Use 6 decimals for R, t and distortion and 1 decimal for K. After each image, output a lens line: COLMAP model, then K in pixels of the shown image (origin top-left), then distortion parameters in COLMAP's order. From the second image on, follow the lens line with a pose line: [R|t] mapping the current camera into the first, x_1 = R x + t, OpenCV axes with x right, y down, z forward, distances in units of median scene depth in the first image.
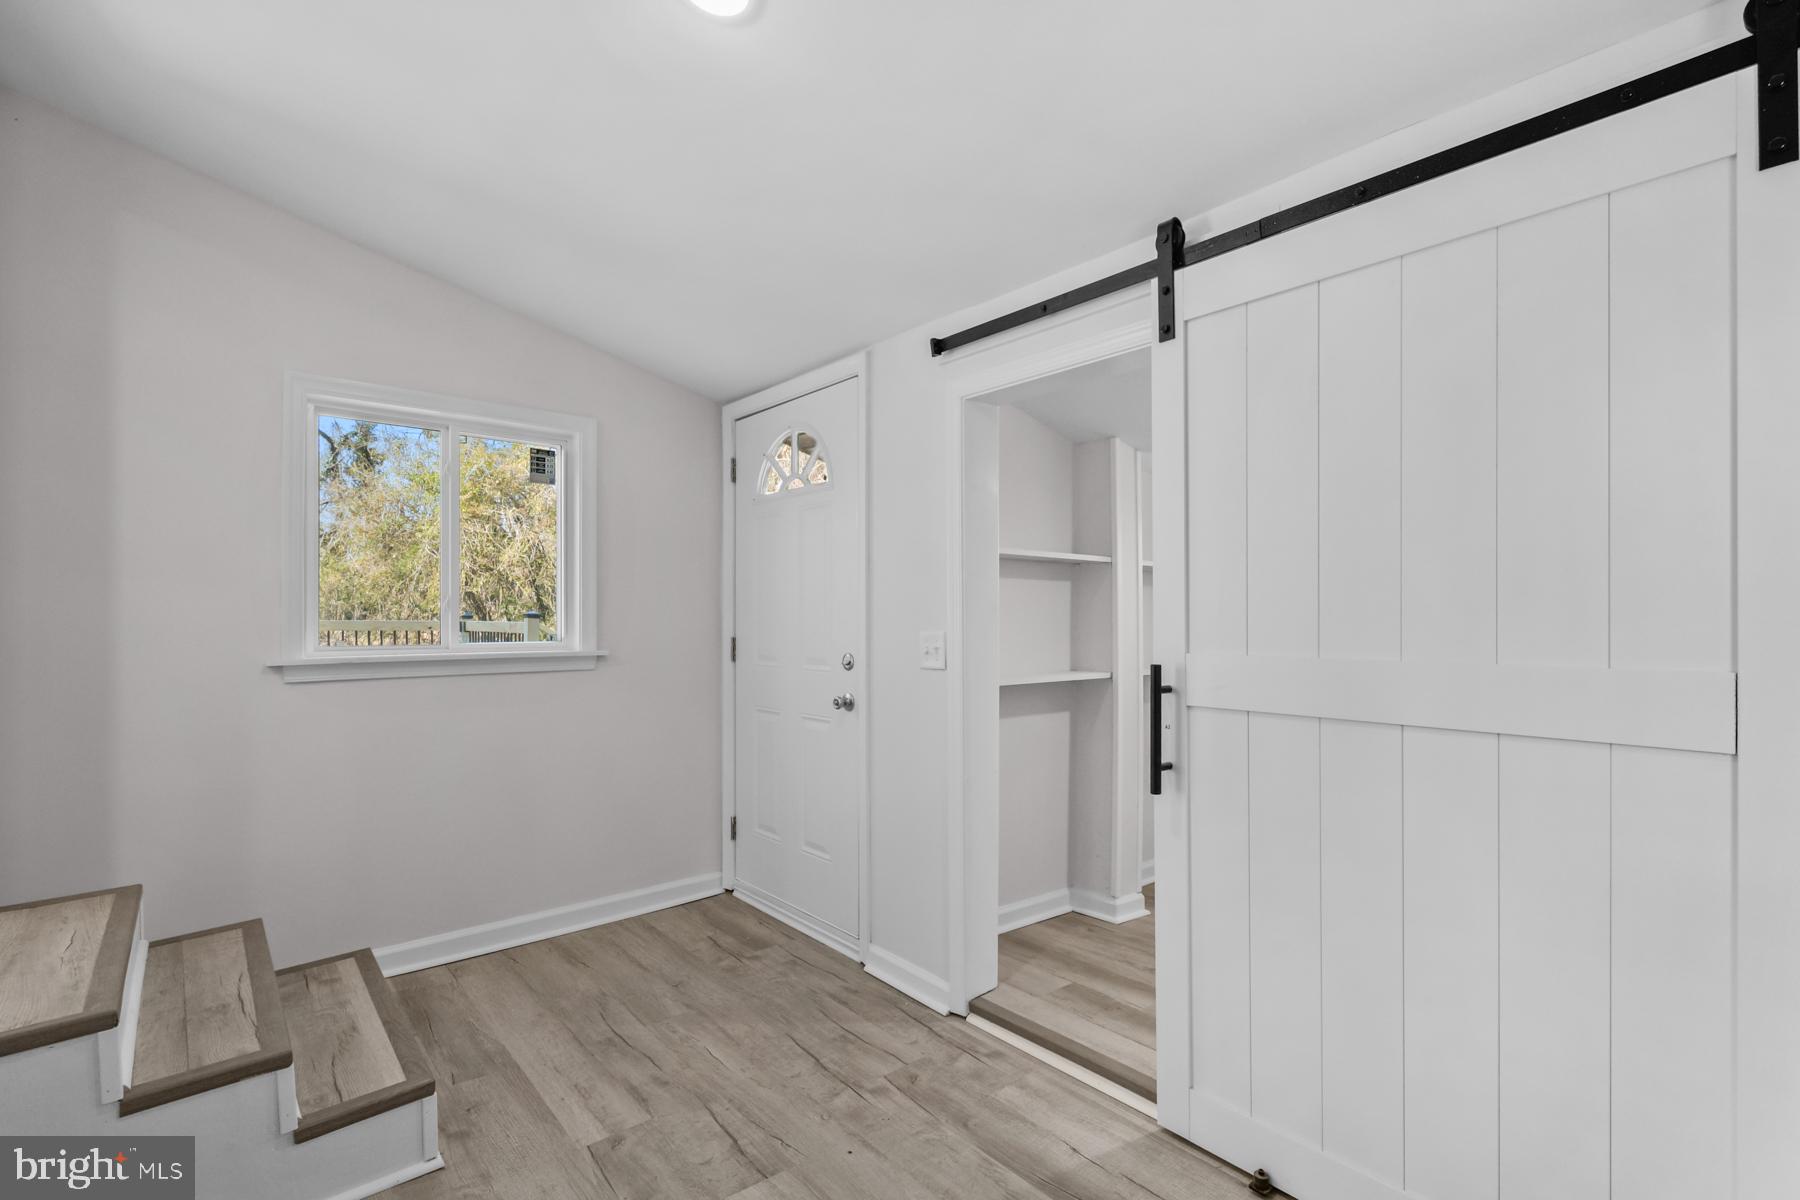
lens RADIAL K [[835.0, 0, 910.5], [0, 835.0, 615.3], [0, 0, 1]] dist [-0.001026, -0.000012]
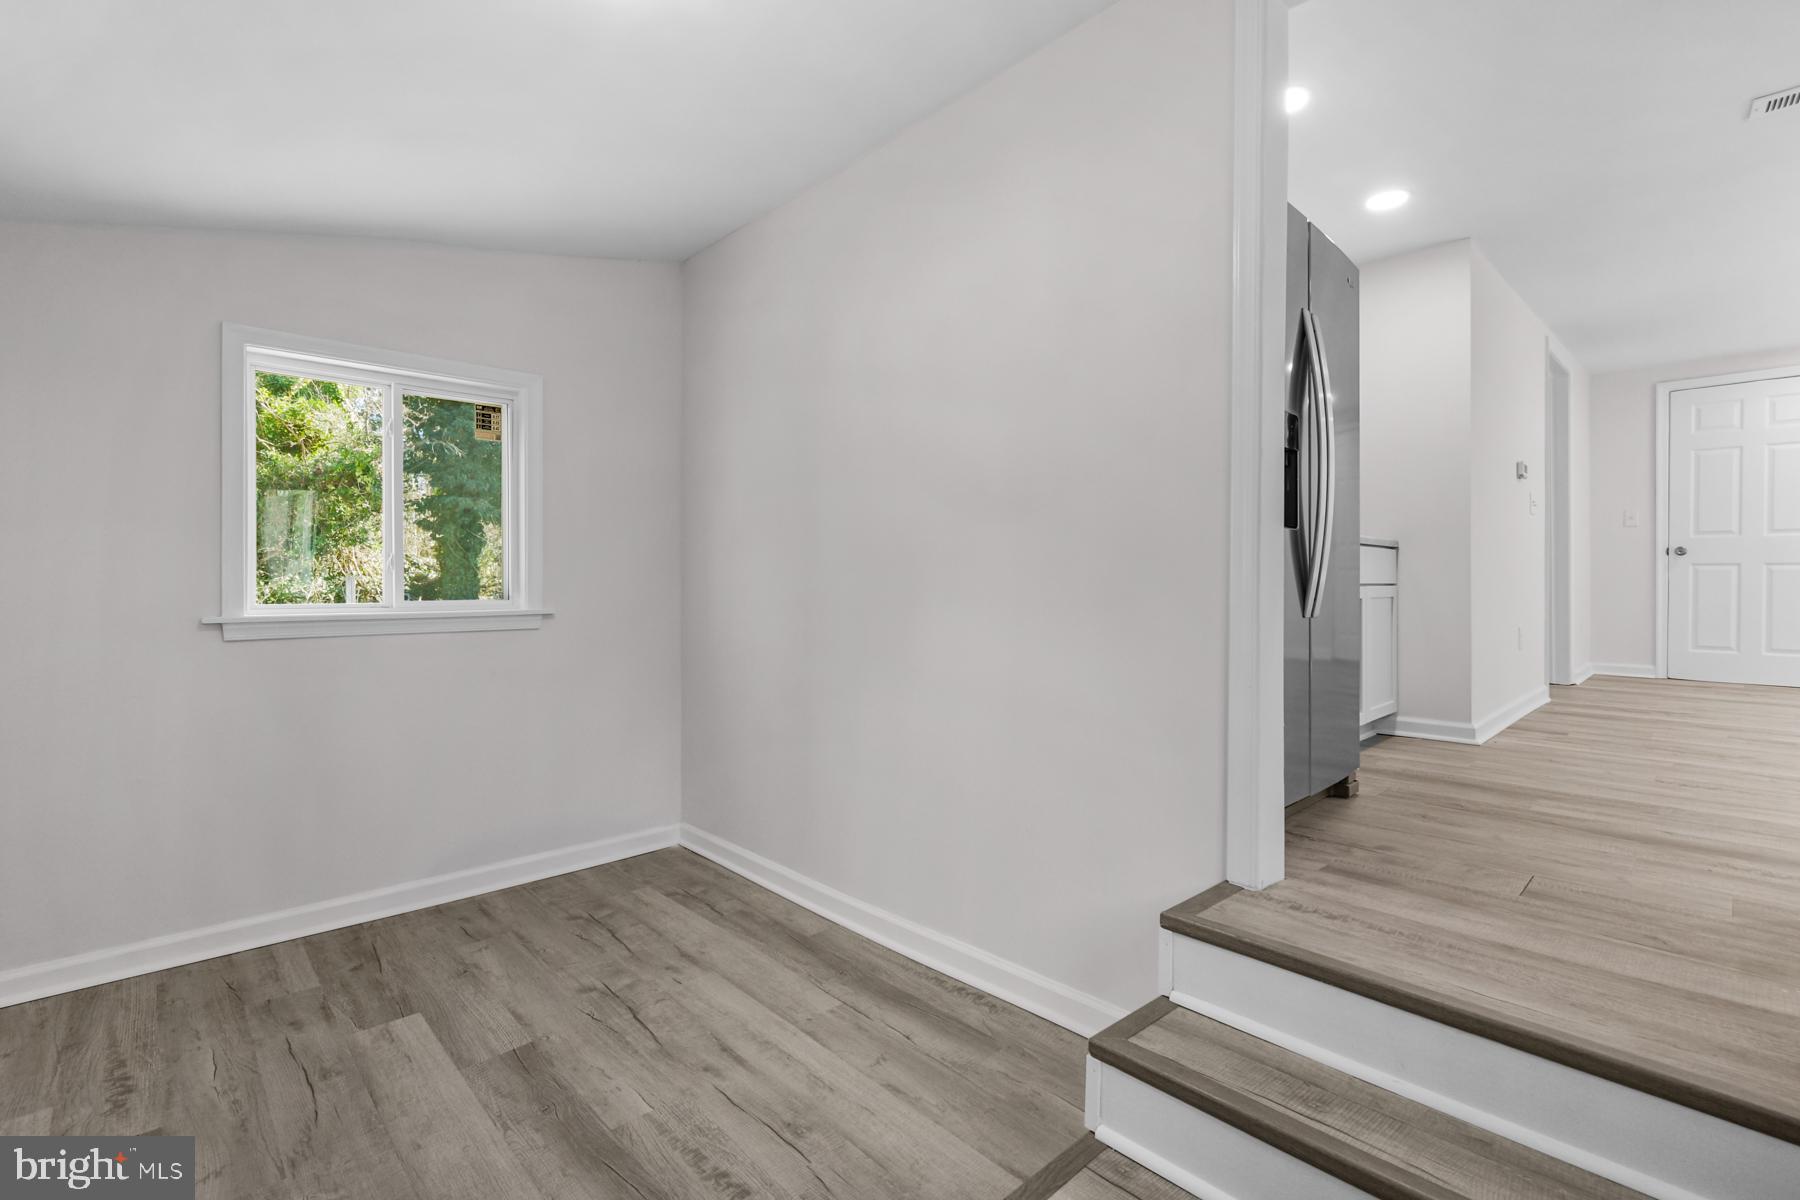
lens RADIAL K [[804.1, 0, 895.4], [0, 804.1, 576.2], [0, 0, 1]] dist [-0.000607, -0.000208]
pose [[-0.999272, -0.006364, -0.037624, -0.294878], [-0.006026, 0.999940, -0.009099, 0.021211], [0.037679, -0.008866, -0.999251, 1.199480]]
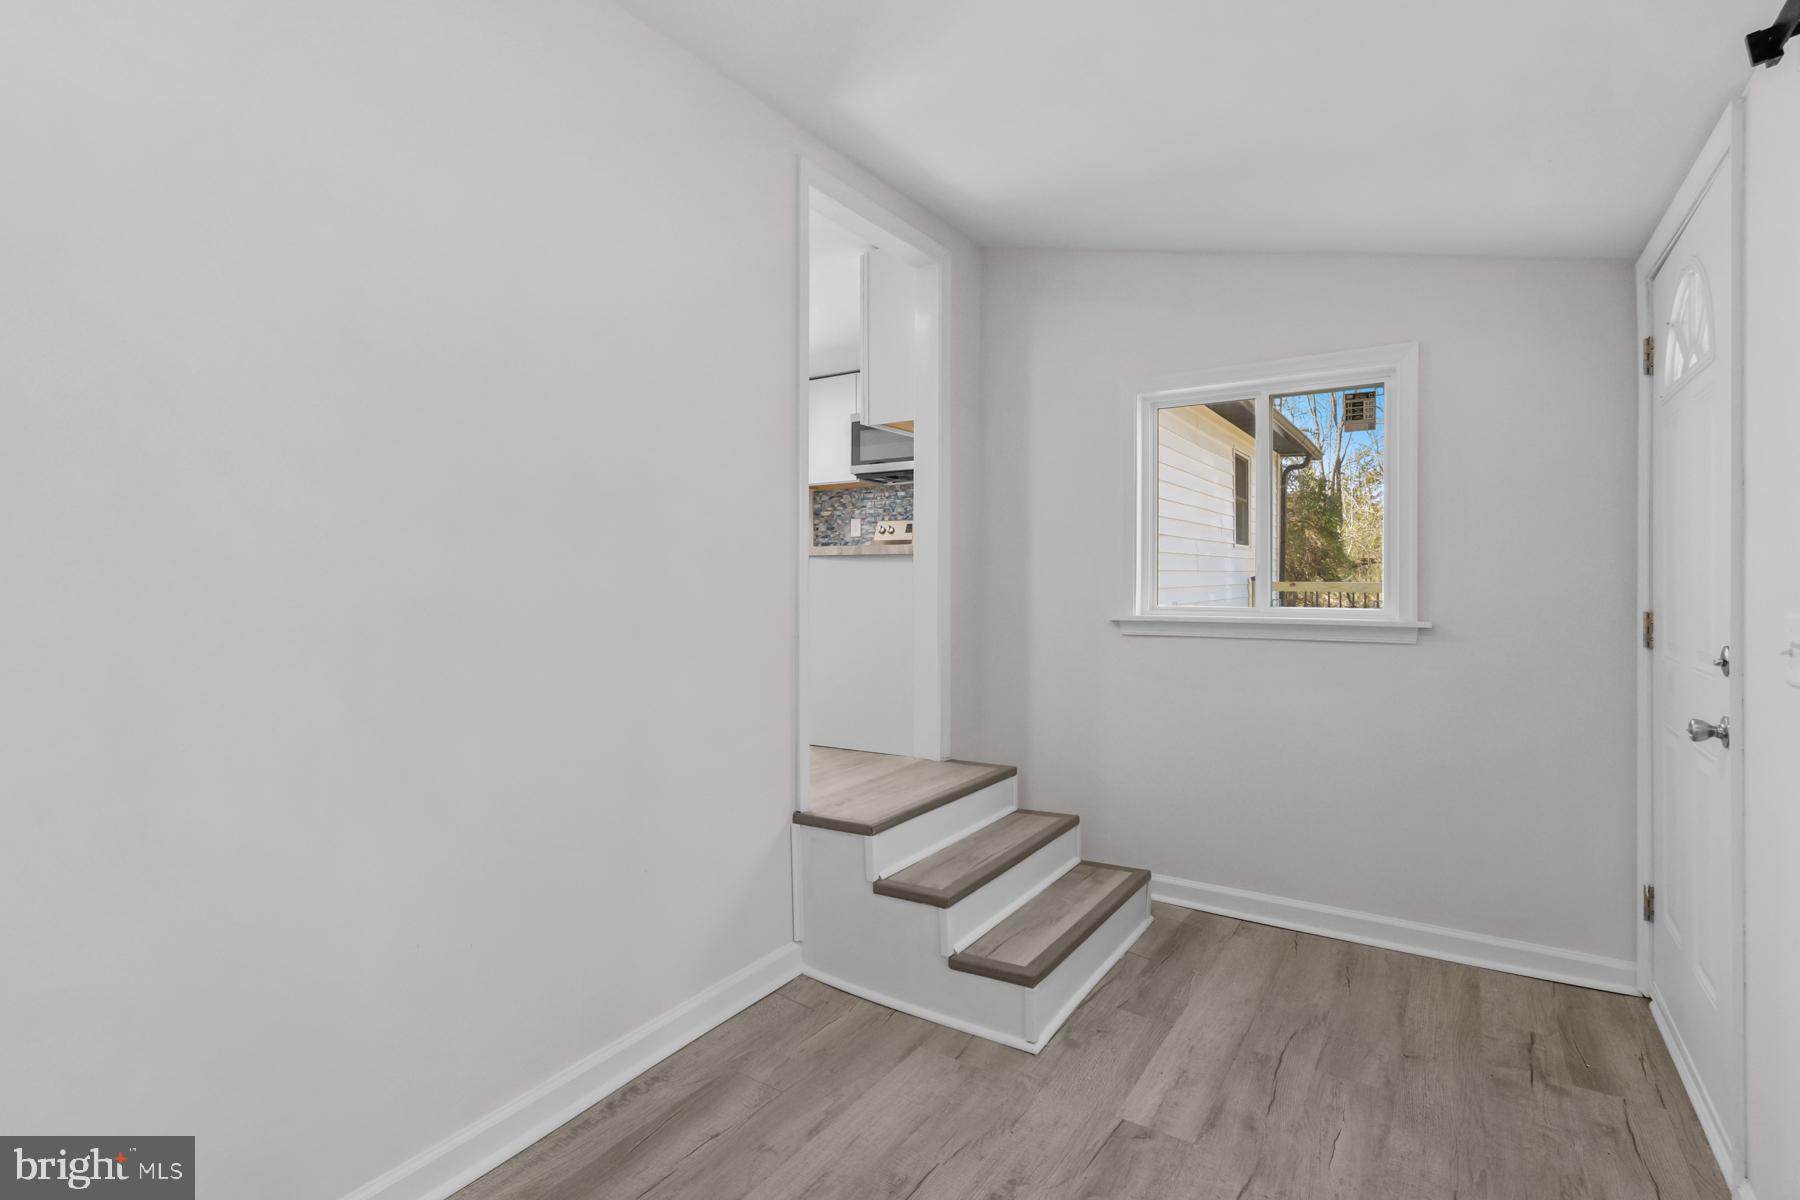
lens RADIAL K [[845.0, 0, 891.4], [0, 845.0, 579.5], [0, 0, 1]] dist [0.003125, 0.000807]
pose [[0.274111, -0.000841, -0.961698, 0.362117], [0.001845, 0.999998, -0.000349, -0.000023], [0.961696, -0.001678, 0.274113, 0.339190]]
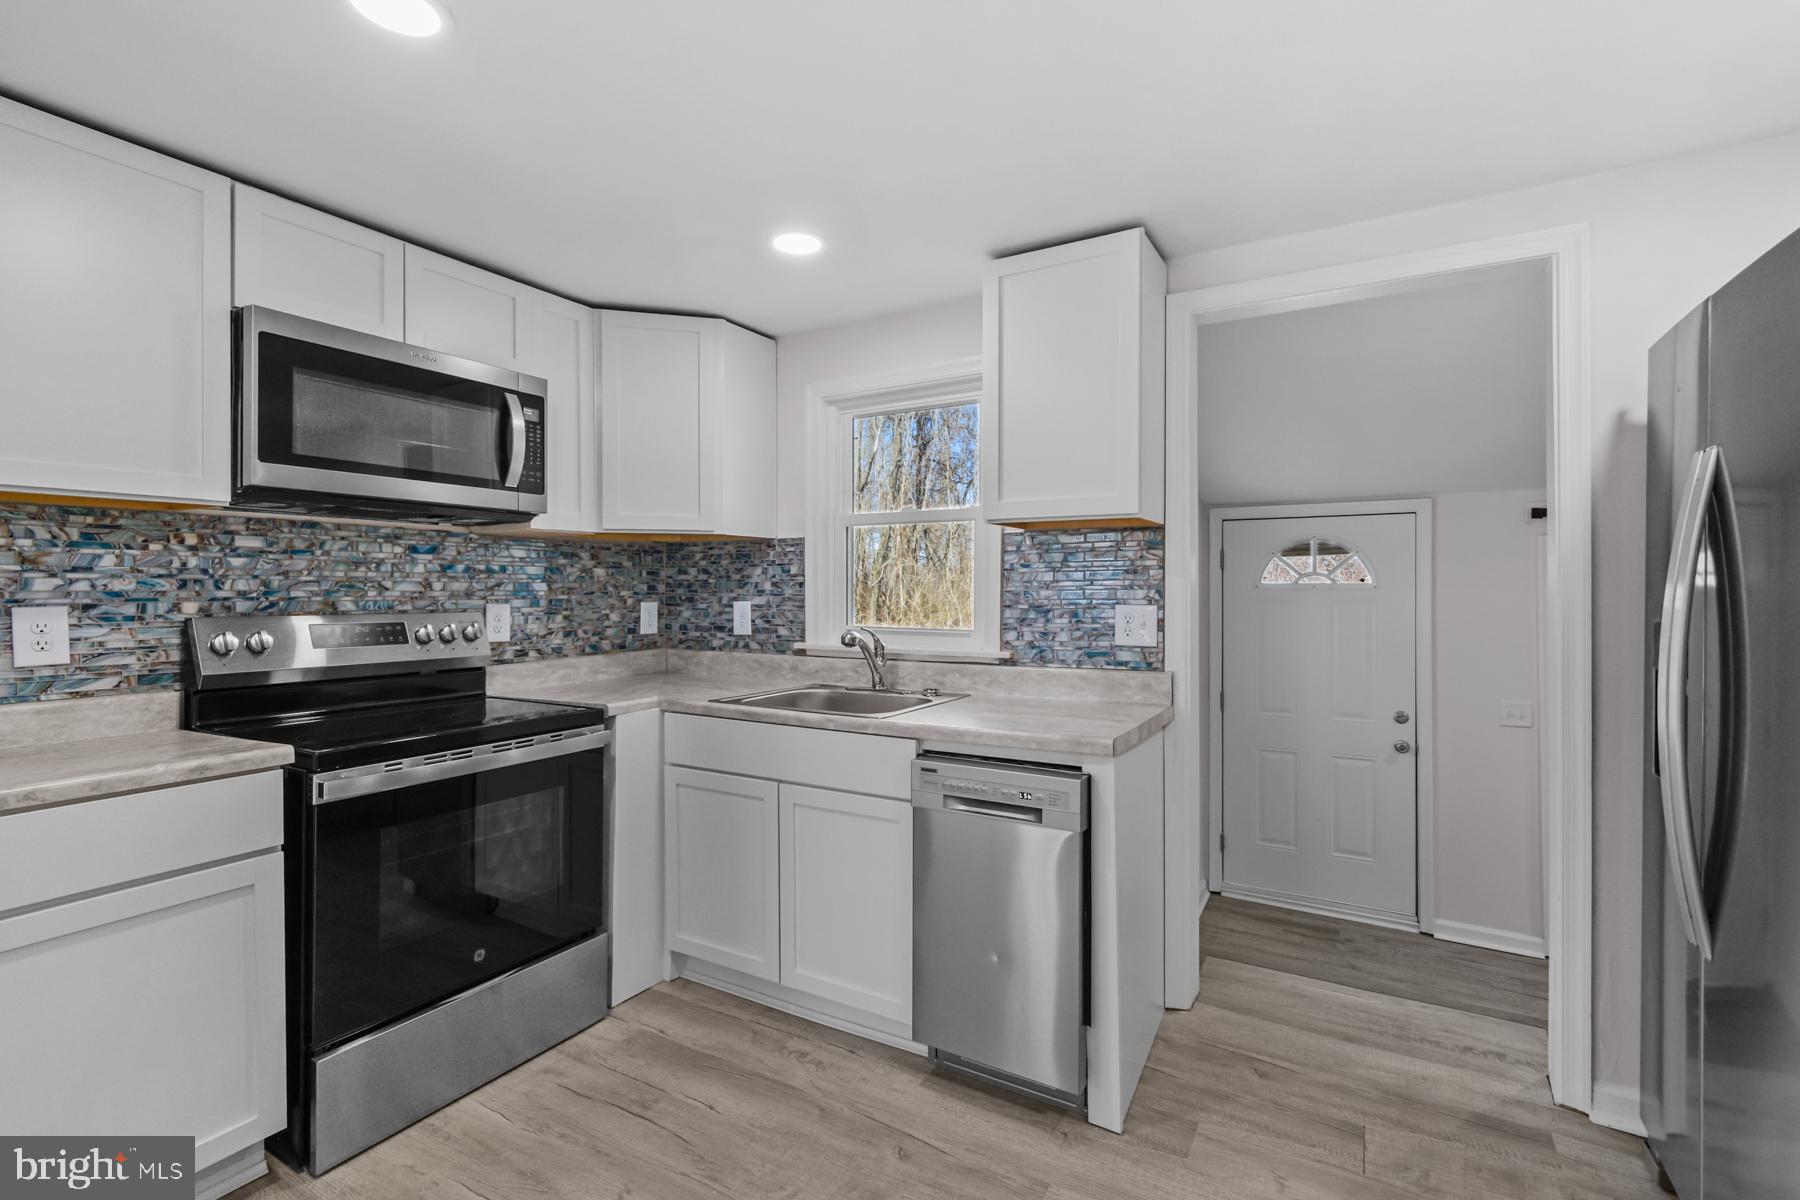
lens RADIAL K [[814.5, 0, 905.6], [0, 814.5, 588.3], [0, 0, 1]] dist [0.001129, 0.000076]
pose [[0.945760, -0.002861, 0.324854, -1.467142], [0.001878, 0.999993, 0.003340, -0.187632], [-0.324861, -0.002549, 0.945758, -0.014384]]
